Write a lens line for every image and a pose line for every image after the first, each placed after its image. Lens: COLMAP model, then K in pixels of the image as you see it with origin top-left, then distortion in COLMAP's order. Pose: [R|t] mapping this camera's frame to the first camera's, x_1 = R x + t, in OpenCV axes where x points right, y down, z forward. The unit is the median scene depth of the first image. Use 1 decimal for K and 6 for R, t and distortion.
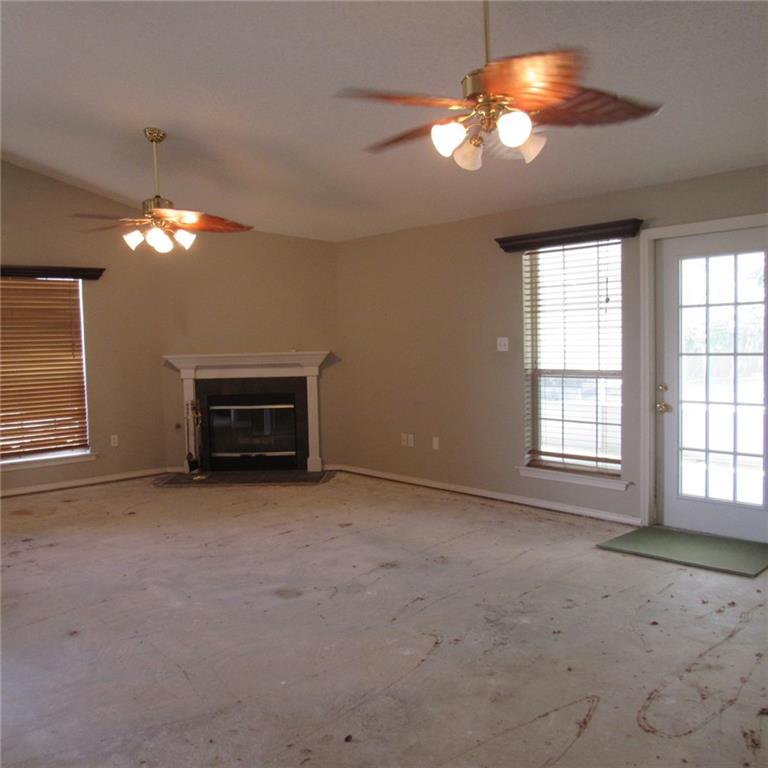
lens RADIAL K [[735.2, 0, 385.3], [0, 735.2, 380.1], [0, 0, 1]] dist [-0.027157, 0.008796]
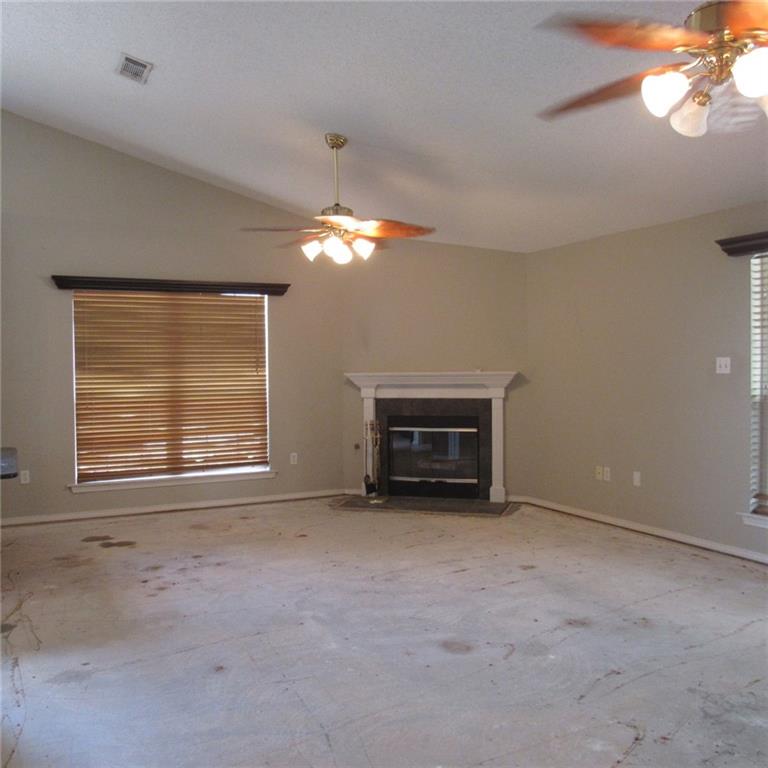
lens RADIAL K [[735.2, 0, 385.3], [0, 735.2, 380.1], [0, 0, 1]] dist [-0.027157, 0.008796]
pose [[0.965984, 0.019629, -0.257856, 0.002143], [-0.028191, 0.999166, -0.029550, 0.003791], [0.257061, 0.035814, 0.965731, 0.095713]]
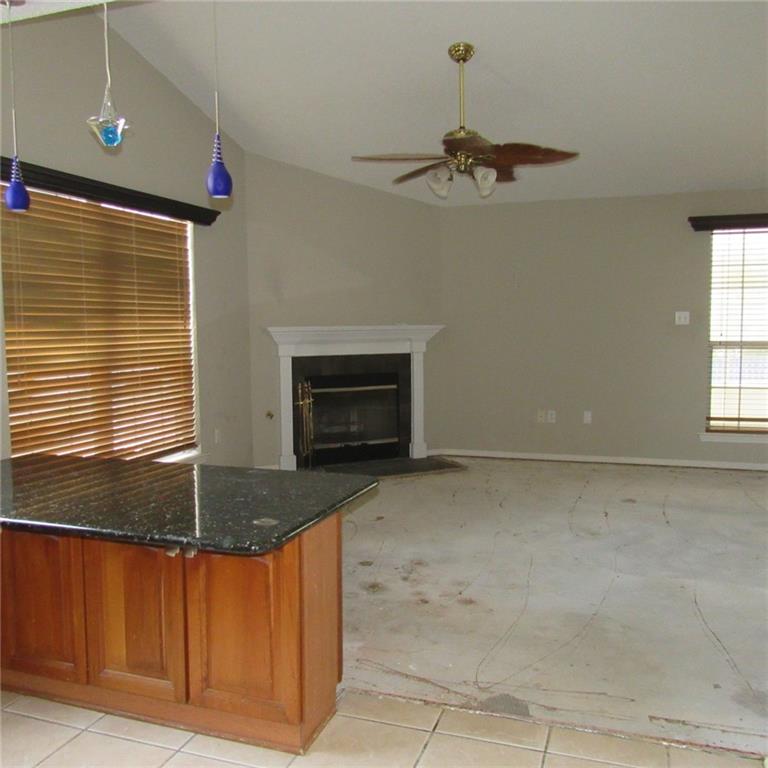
lens RADIAL K [[735.2, 0, 385.3], [0, 735.2, 380.1], [0, 0, 1]] dist [-0.027157, 0.008796]
pose [[0.869300, -0.020841, 0.493845, -0.774021], [0.015855, 0.999772, 0.014284, 0.019656], [-0.494030, -0.004587, 0.869433, 0.311763]]
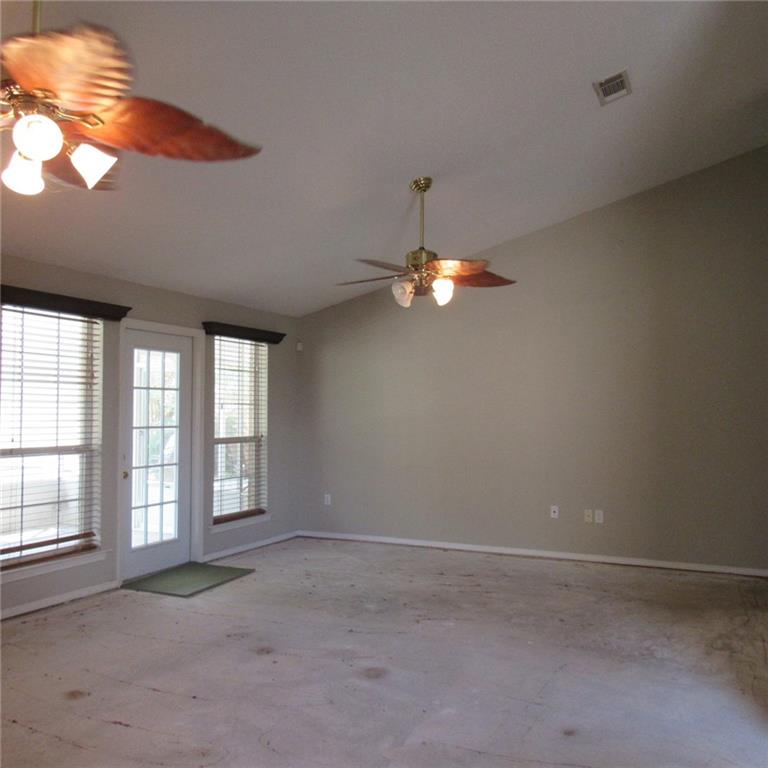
lens RADIAL K [[738.3, 0, 366.9], [0, 738.3, 384.7], [0, 0, 1]] dist [-0.034293, -0.008440]
pose [[-0.384573, 0.056387, 0.921371, -0.729081], [0.057168, 0.997671, -0.037194, -0.034200], [-0.921323, 0.038369, -0.386901, 0.965334]]
